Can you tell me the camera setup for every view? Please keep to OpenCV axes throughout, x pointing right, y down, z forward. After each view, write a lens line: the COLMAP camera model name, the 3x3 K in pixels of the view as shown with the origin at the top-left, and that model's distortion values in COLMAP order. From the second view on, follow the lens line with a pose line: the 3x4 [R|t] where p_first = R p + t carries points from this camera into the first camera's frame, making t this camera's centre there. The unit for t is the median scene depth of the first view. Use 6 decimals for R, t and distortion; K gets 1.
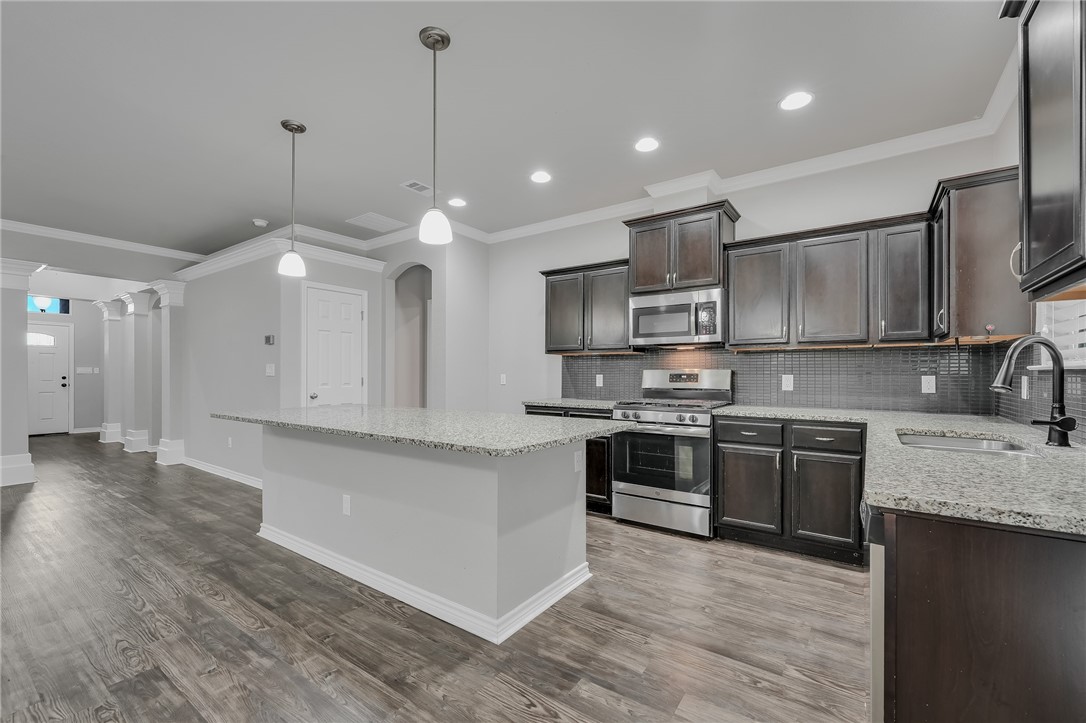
lens RADIAL K [[454.3, 0, 542.9], [0, 454.3, 372.0], [0, 0, 1]] dist [-0.001074, 0.000356]
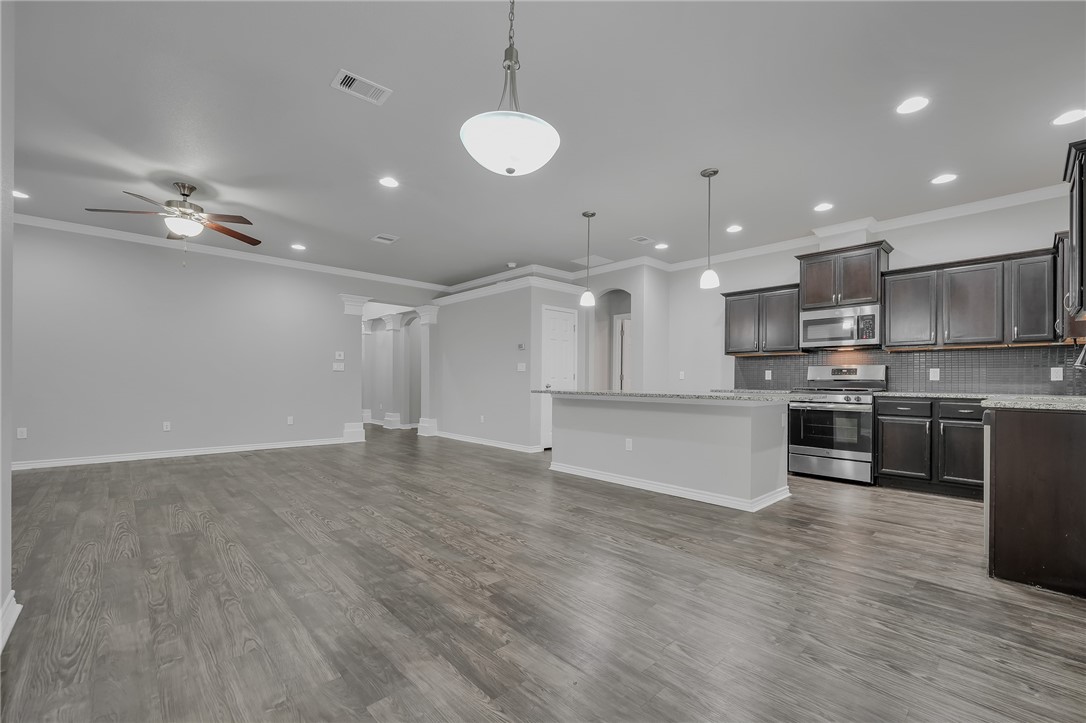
lens RADIAL K [[454.3, 0, 548.4], [0, 454.3, 379.2], [0, 0, 1]] dist [-0.001074, 0.000356]
pose [[0.980780, 0.005096, -0.195051, -0.339618], [-0.005581, 0.999983, -0.001939, 0.051062], [0.195038, 0.002990, 0.980791, -0.573451]]
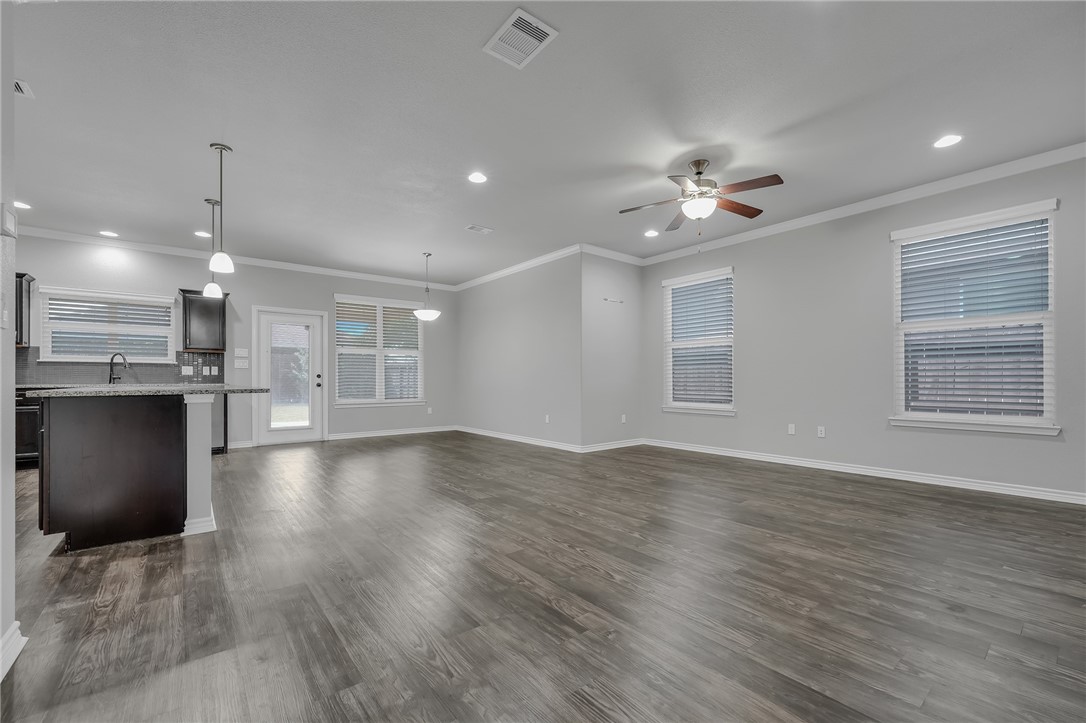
lens RADIAL K [[454.3, 0, 548.1], [0, 454.3, 380.1], [0, 0, 1]] dist [-0.001074, 0.000356]
pose [[-0.962898, 0.000960, 0.269863, -1.571480], [0.000263, 0.999997, -0.002619, 0.071261], [-0.269865, -0.002451, -0.962895, 1.778737]]
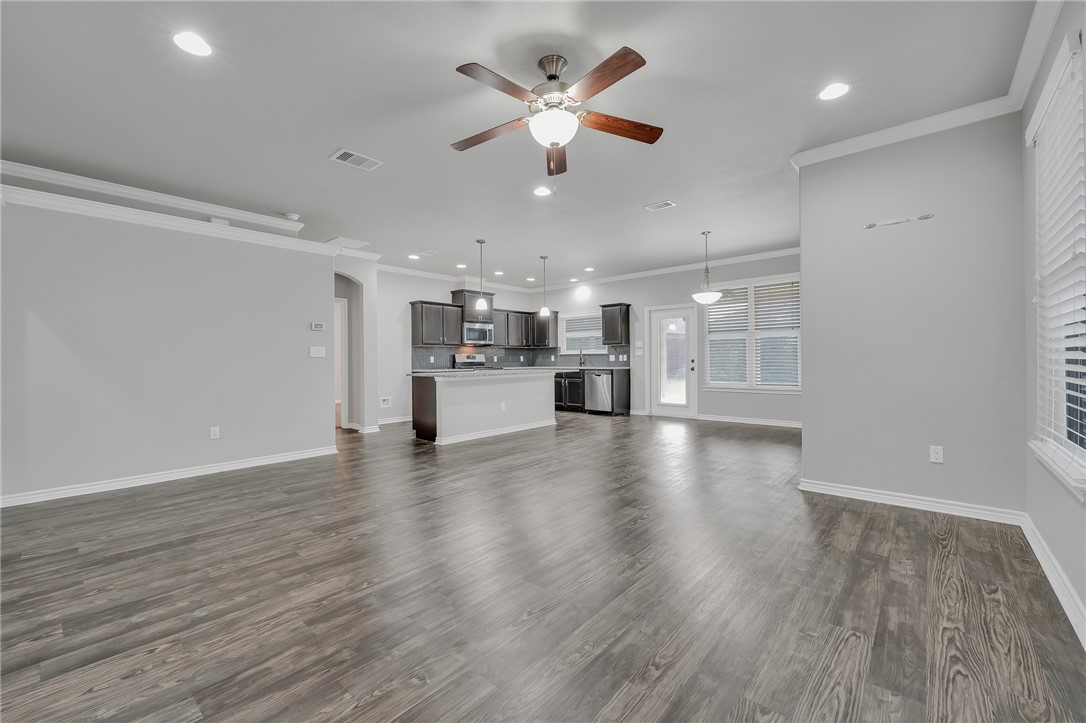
lens RADIAL K [[441.9, 0, 542.8], [0, 441.9, 360.0], [0, 0, 1]] dist [-0.000174, -0.000277]
pose [[0.108864, -0.005225, 0.994043, -2.426759], [0.006091, 0.999971, 0.004589, 0.021167], [-0.994038, 0.005555, 0.108893, 0.442996]]
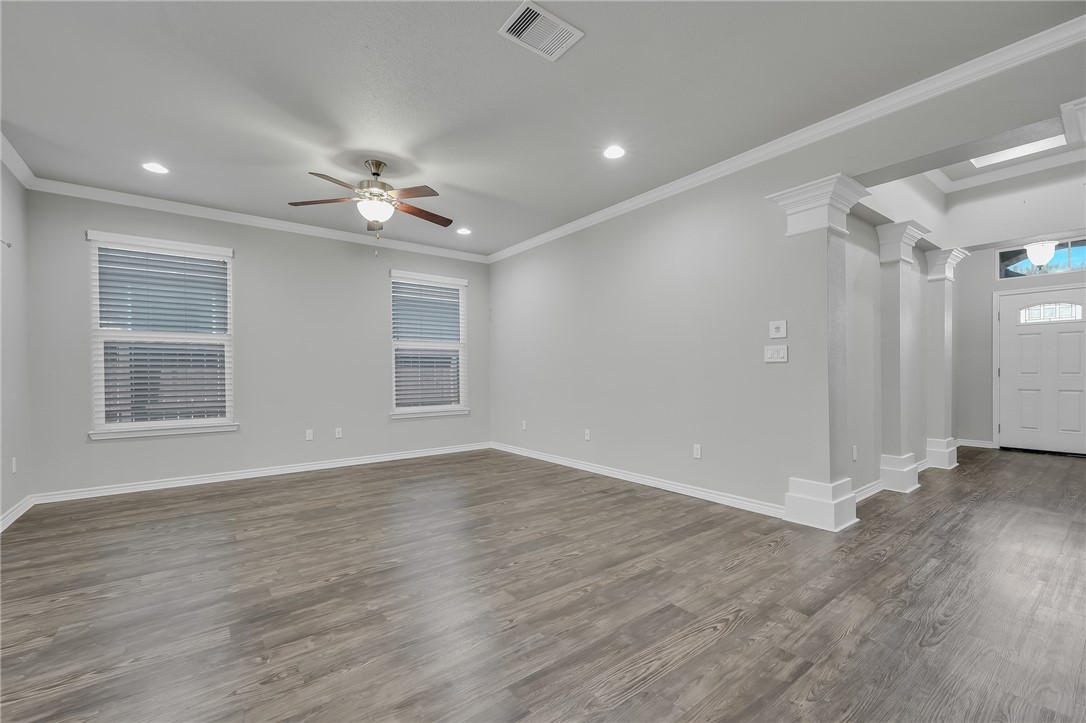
lens RADIAL K [[454.3, 0, 561.3], [0, 454.3, 376.4], [0, 0, 1]] dist [-0.001074, 0.000356]
pose [[-0.265960, 0.005614, -0.963968, -0.635601], [0.009156, 0.999953, 0.003298, 0.036432], [0.963941, -0.007948, -0.265999, 1.270710]]
